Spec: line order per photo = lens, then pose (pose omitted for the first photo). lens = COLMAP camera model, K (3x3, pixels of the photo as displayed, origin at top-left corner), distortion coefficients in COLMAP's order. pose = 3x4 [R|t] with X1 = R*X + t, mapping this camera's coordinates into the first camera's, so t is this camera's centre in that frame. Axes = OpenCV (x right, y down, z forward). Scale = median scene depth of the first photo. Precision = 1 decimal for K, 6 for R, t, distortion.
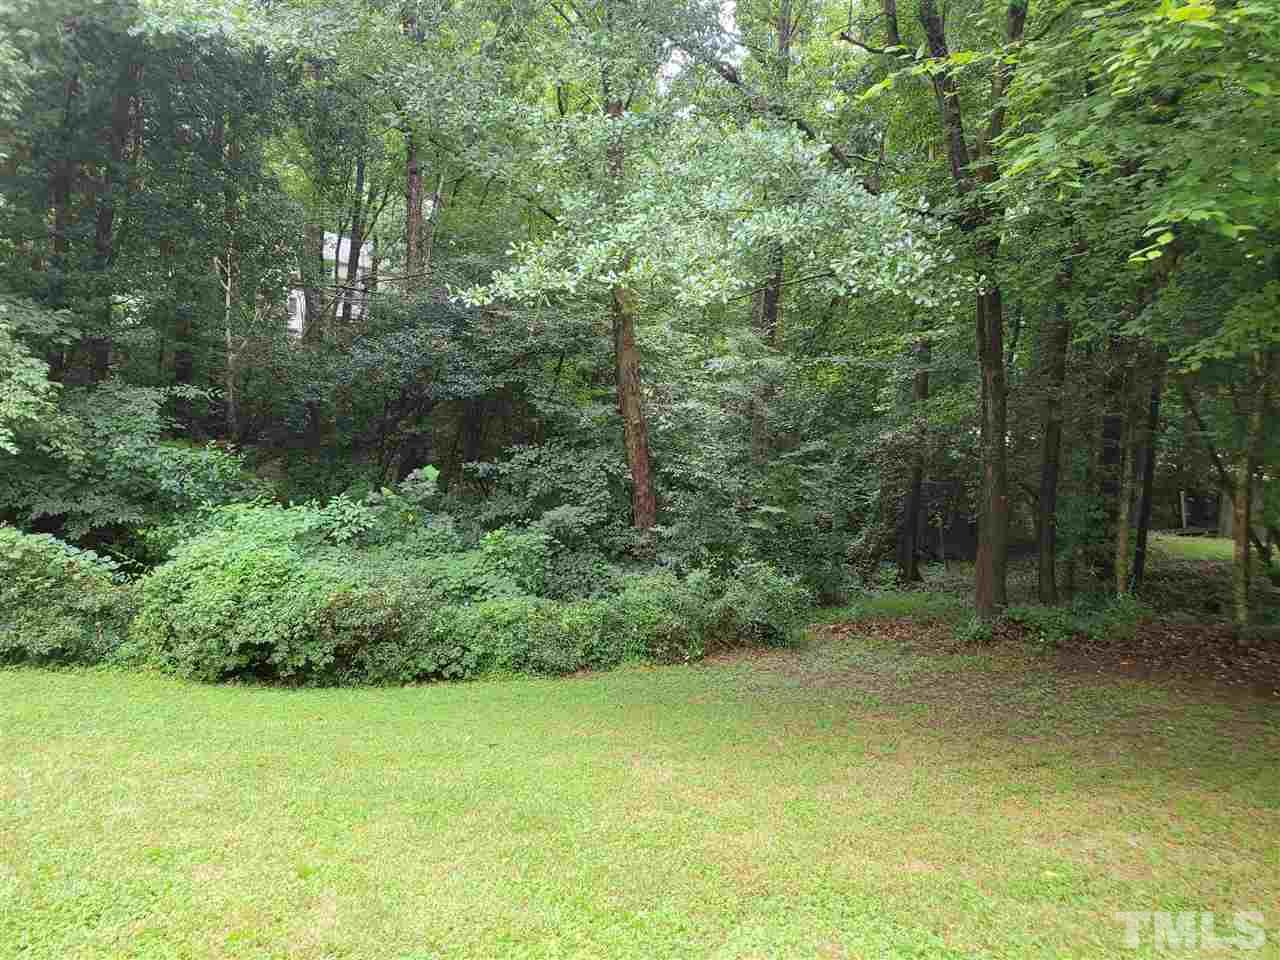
lens RADIAL K [[884.5, 0, 641.4], [0, 884.5, 475.9], [0, 0, 1]] dist [0.008440, 0.000570]
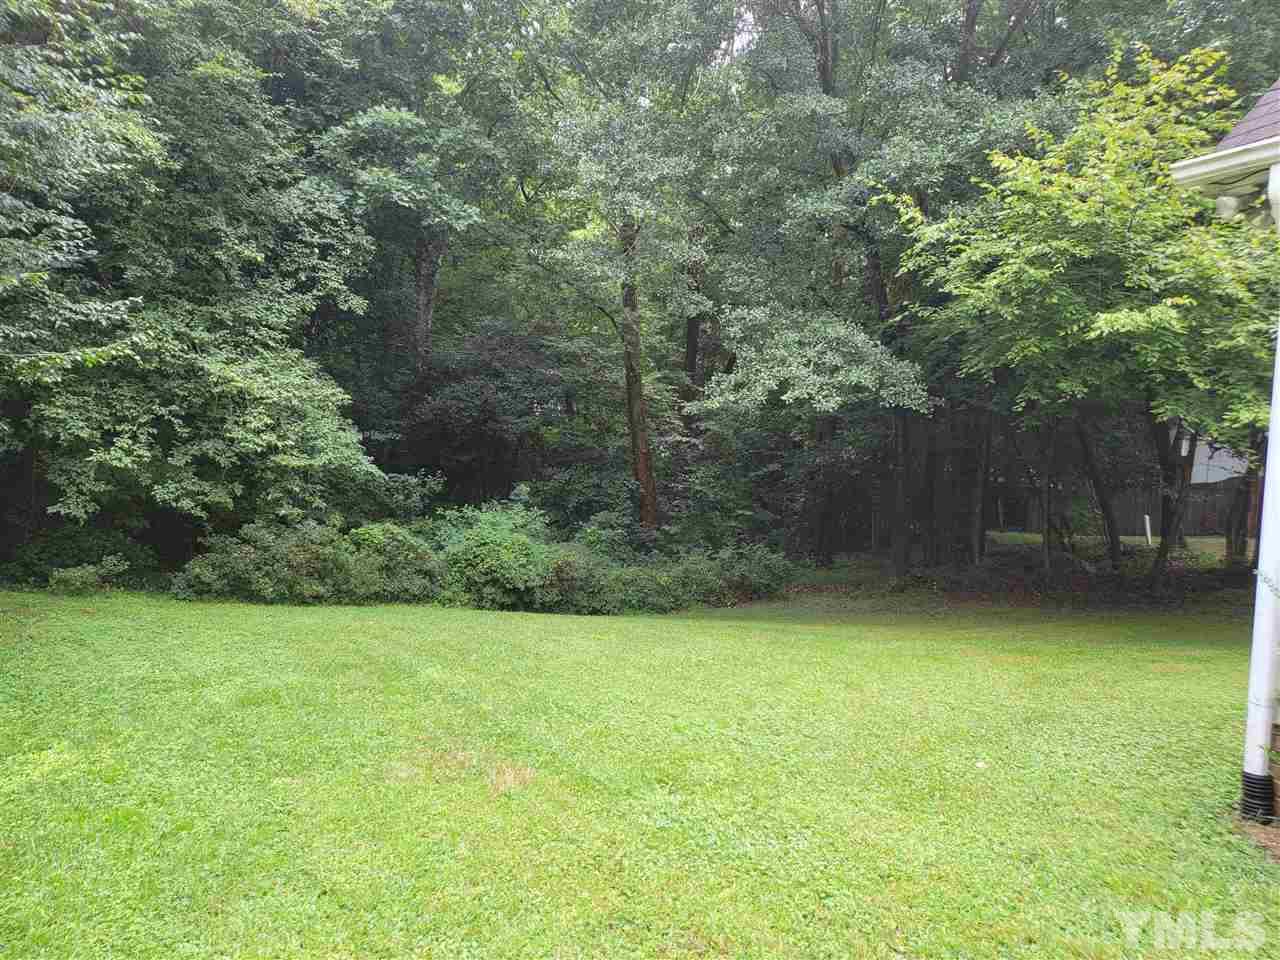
lens RADIAL K [[828.2, 0, 640.3], [0, 828.2, 476.5], [0, 0, 1]] dist [-0.001211, -0.001703]
pose [[0.989889, -0.010415, 0.141460, -0.286524], [0.012989, 0.999766, -0.017284, 0.001804], [-0.141246, 0.018946, 0.989793, -0.415527]]
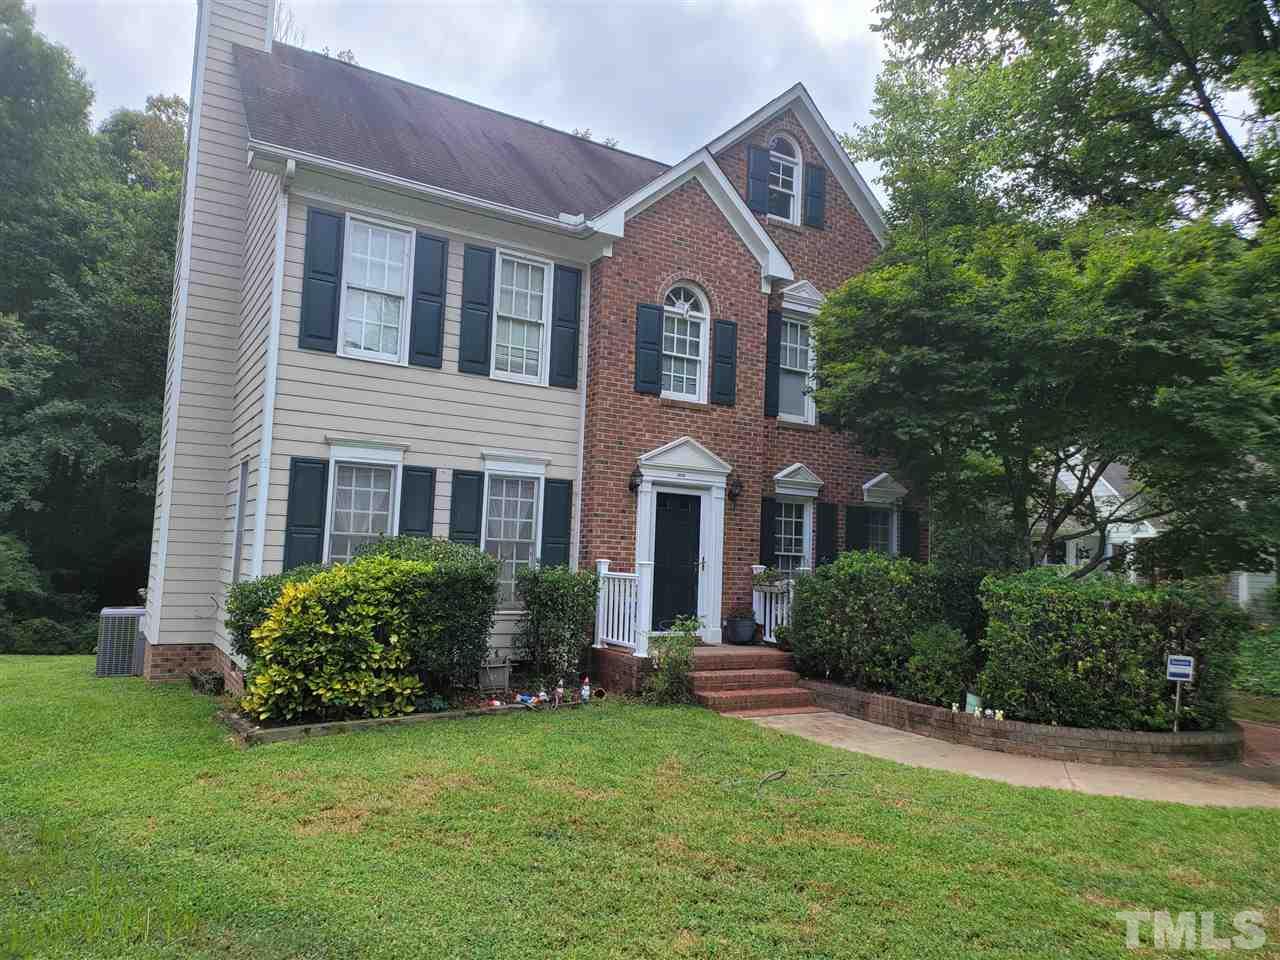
lens RADIAL K [[884.5, 0, 635.7], [0, 884.5, 453.1], [0, 0, 1]] dist [0.008440, 0.000570]
pose [[0.960939, -0.001499, 0.276756, 0.407974], [0.049374, 0.984872, -0.166103, 0.081619], [-0.272320, 0.173279, 0.946476, -2.028732]]
